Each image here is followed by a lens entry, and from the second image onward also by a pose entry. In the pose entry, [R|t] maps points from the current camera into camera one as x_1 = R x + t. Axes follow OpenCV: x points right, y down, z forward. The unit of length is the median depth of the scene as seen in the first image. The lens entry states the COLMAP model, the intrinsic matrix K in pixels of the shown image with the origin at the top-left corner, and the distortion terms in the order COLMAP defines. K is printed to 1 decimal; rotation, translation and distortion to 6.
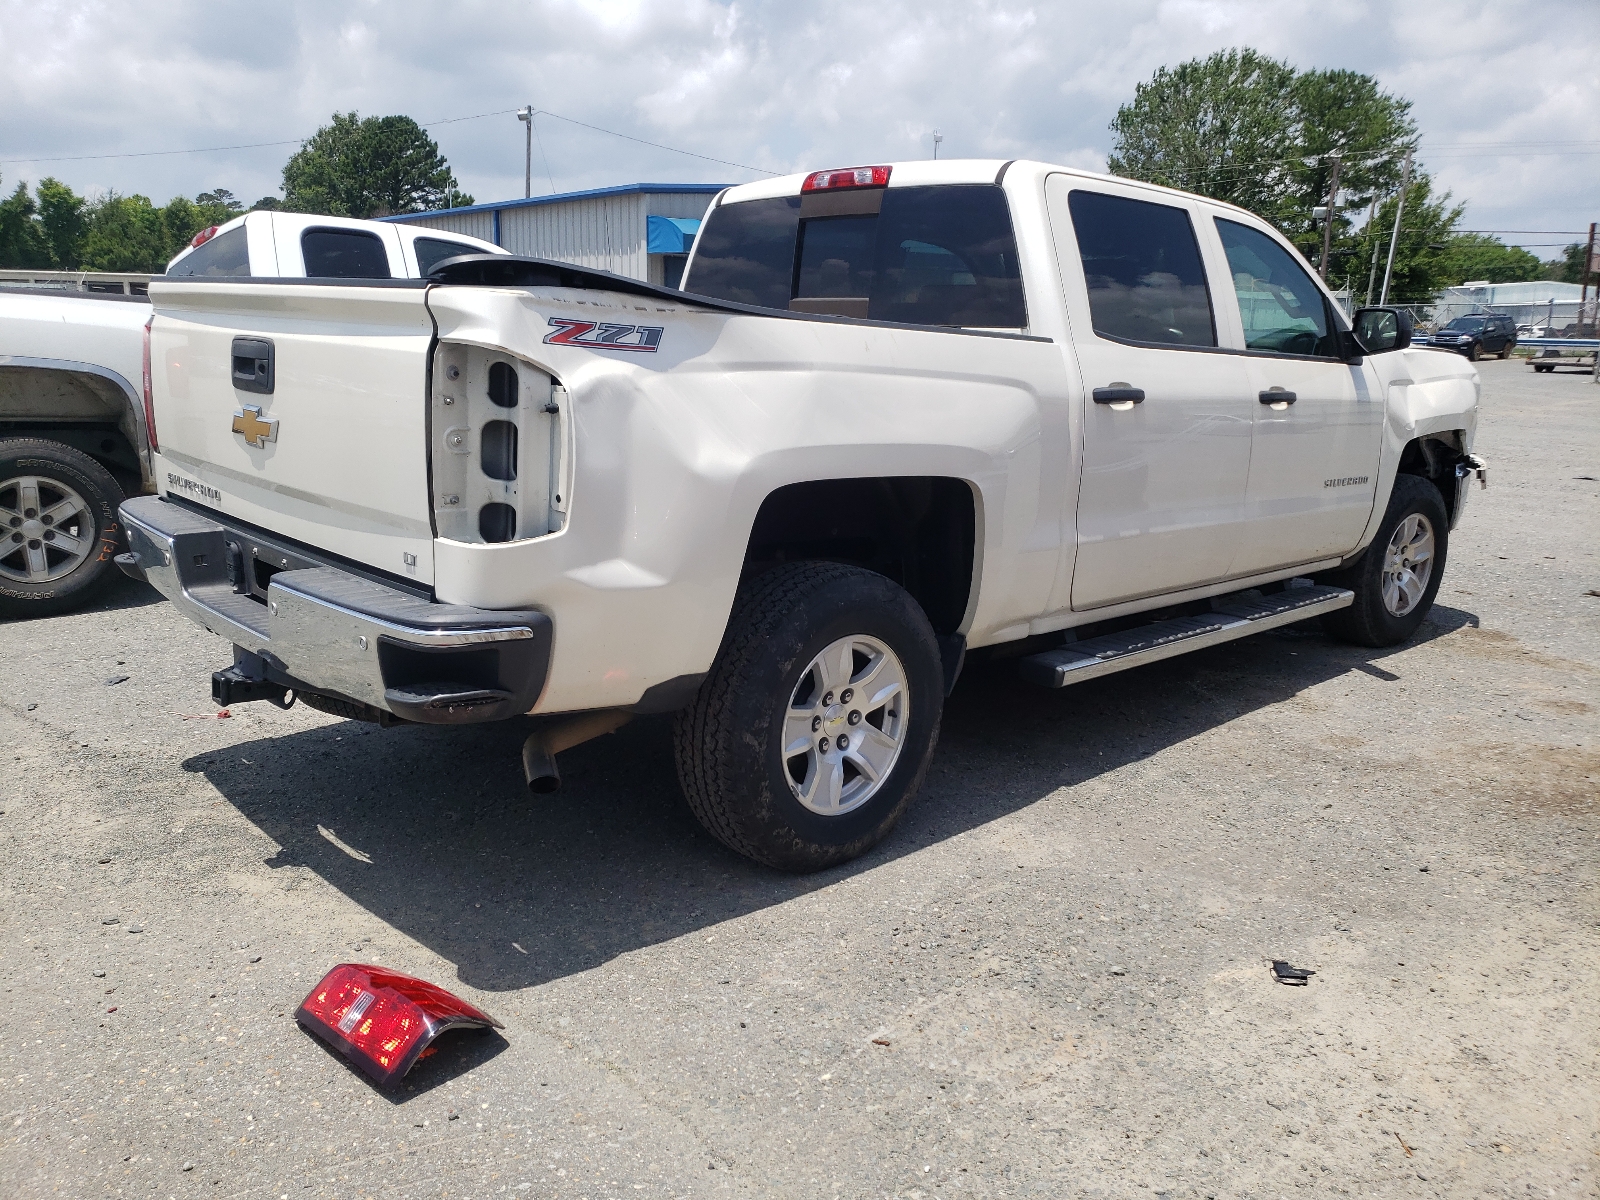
lens RADIAL K [[1193.4, 0, 801.7], [0, 1193.4, 571.1], [0, 0, 1]] dist [-0.037071, 0.000880]
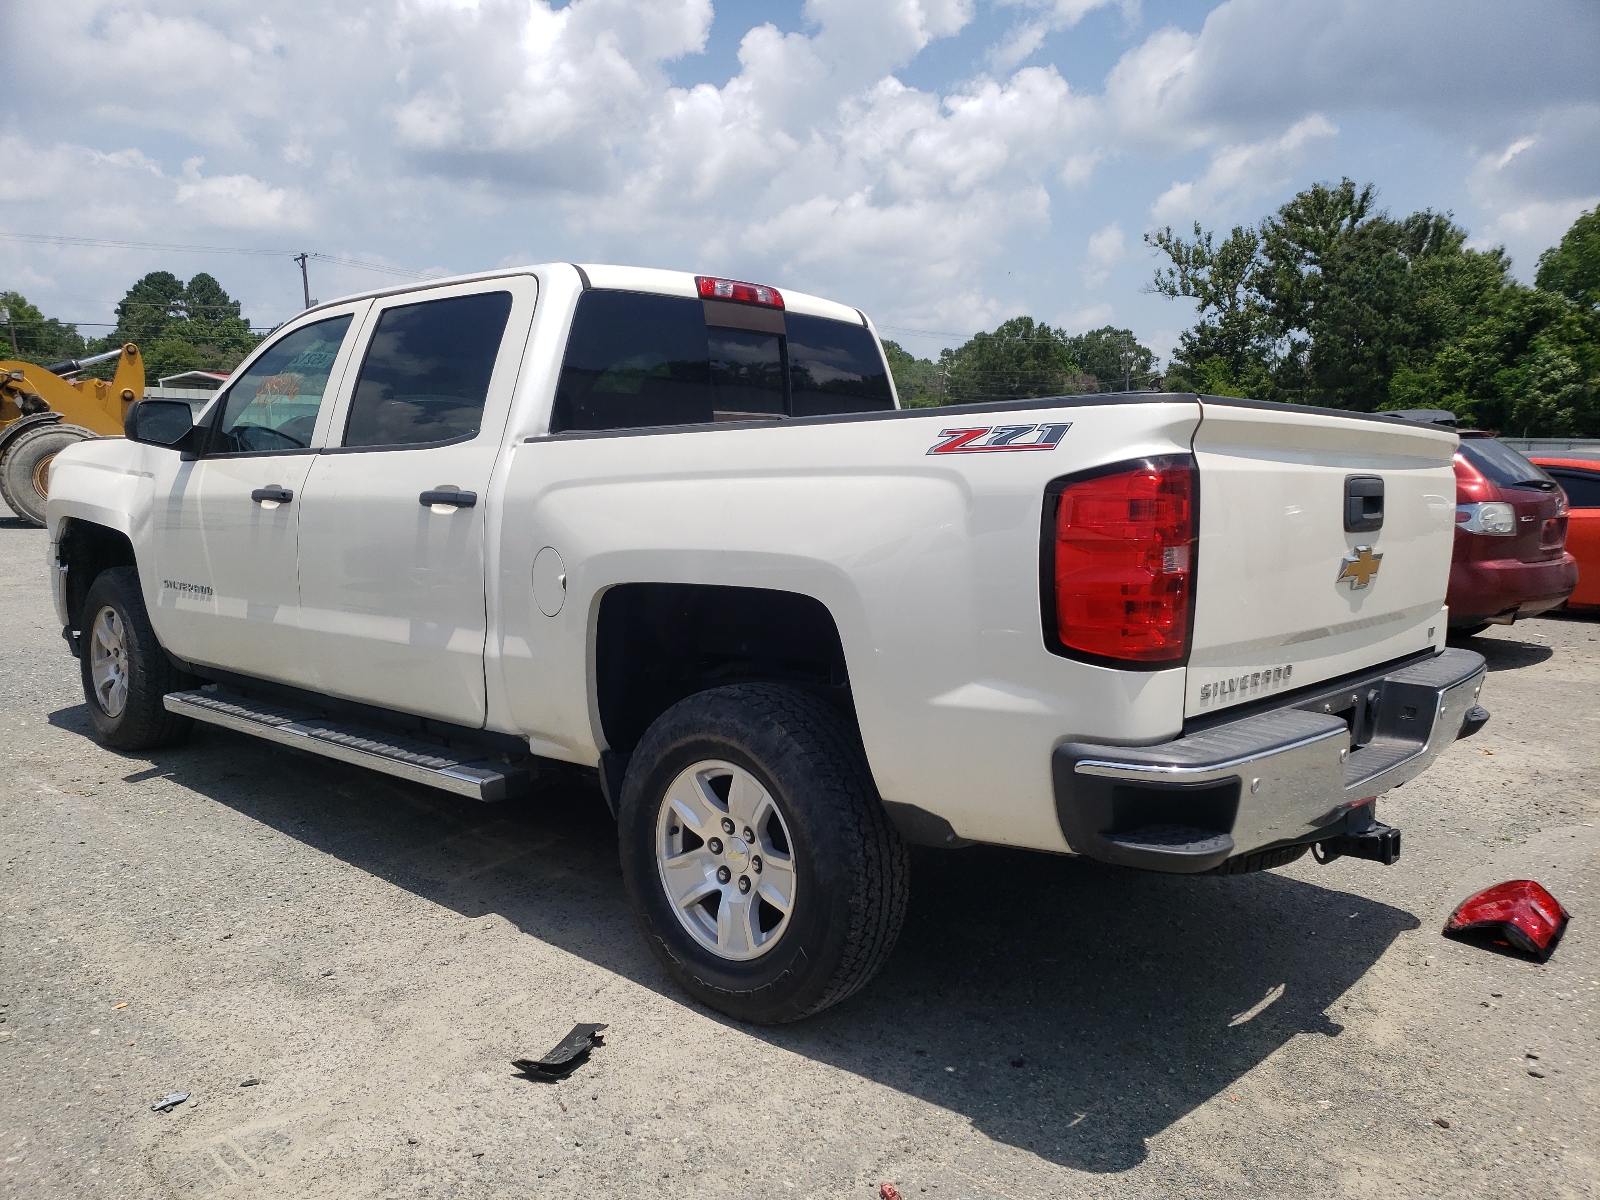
lens RADIAL K [[1218.7, 0, 801.9], [0, 1218.7, 606.0], [0, 0, 1]] dist [0.014254, -0.000943]
pose [[-0.026104, -0.145910, 0.988953, -0.972684], [0.178455, 0.972720, 0.148225, -0.215304], [-0.983602, 0.180352, 0.000647, 0.978992]]
